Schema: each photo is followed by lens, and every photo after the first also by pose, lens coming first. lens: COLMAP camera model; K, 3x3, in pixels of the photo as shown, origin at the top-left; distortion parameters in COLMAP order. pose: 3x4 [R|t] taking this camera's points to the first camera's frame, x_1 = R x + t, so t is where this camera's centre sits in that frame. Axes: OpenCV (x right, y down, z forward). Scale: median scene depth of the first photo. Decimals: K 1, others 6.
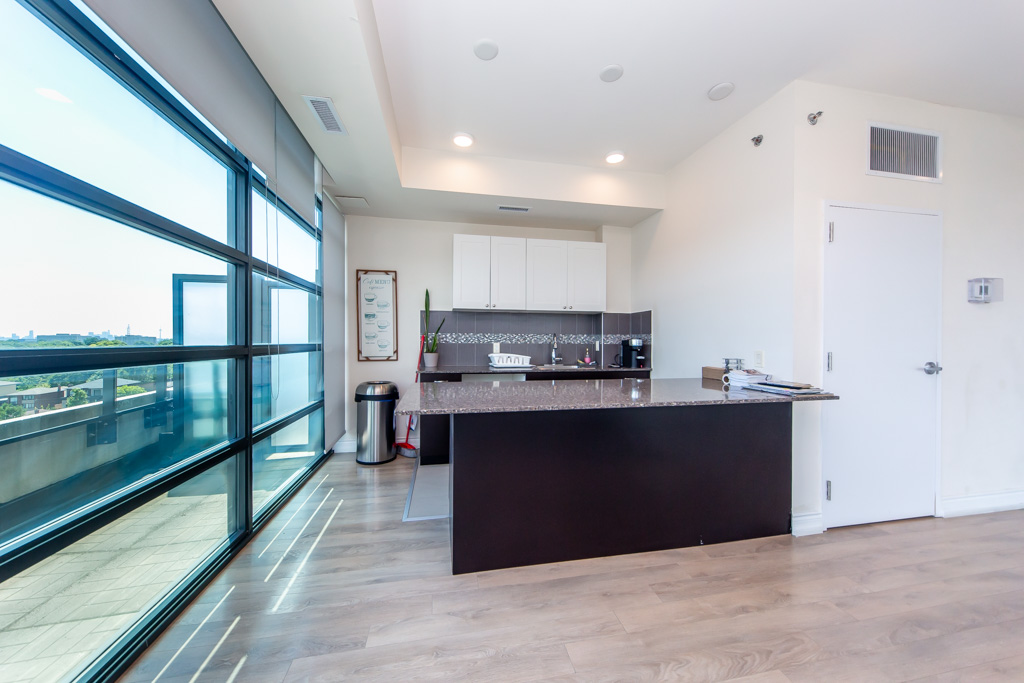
lens RADIAL K [[353.1, 0, 510.9], [0, 353.1, 344.2], [0, 0, 1]] dist [0.000996, 0.000017]
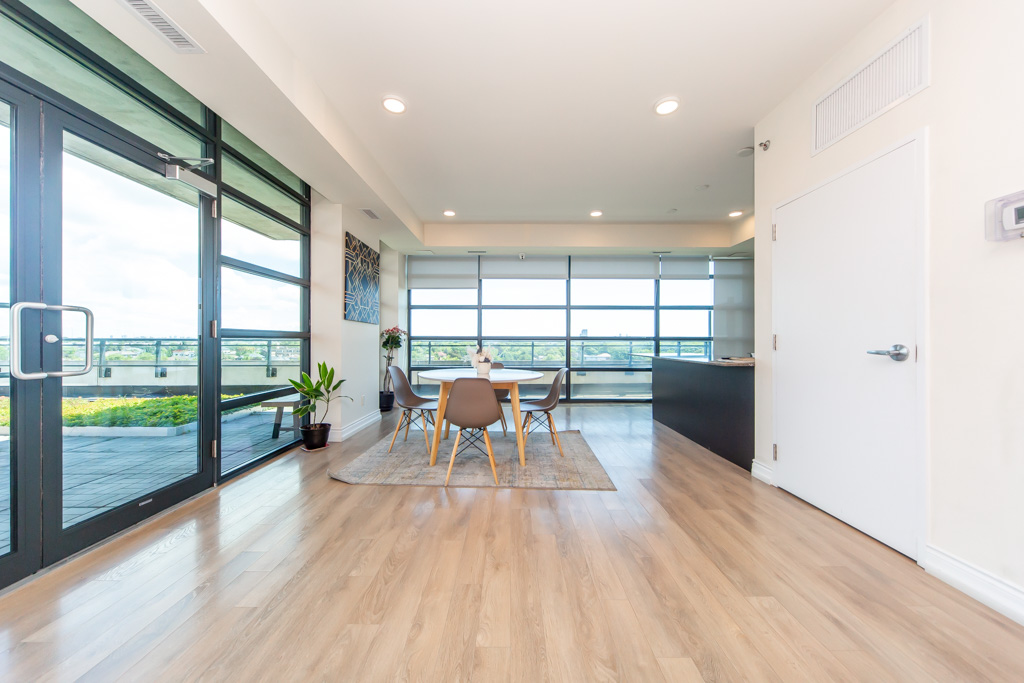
lens RADIAL K [[364.0, 0, 514.3], [0, 364.0, 344.9], [0, 0, 1]] dist [0.000553, 0.000006]
pose [[-0.182786, 0.003136, -0.983148, 1.360198], [-0.013591, 0.999891, 0.005717, 0.039672], [0.983059, 0.014407, -0.182723, 0.223617]]
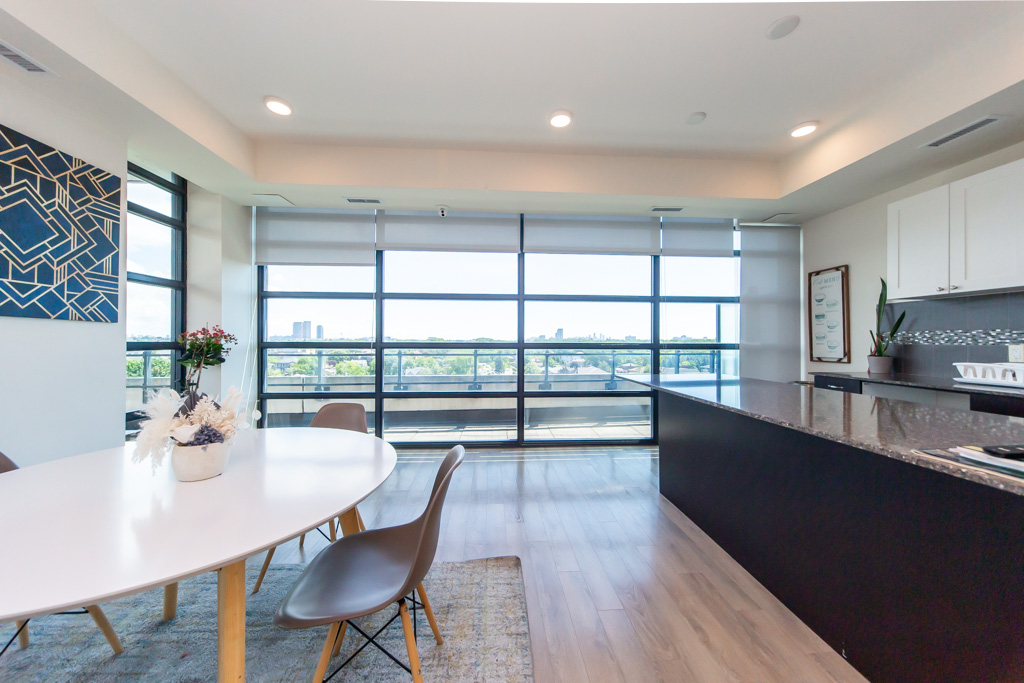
lens RADIAL K [[353.1, 0, 510.9], [0, 353.1, 344.2], [0, 0, 1]] dist [0.000996, 0.000017]
pose [[-0.129918, 0.004734, -0.991513, 0.703795], [-0.015932, 0.999850, 0.006862, 0.004799], [0.991397, 0.016688, -0.129823, 0.268785]]
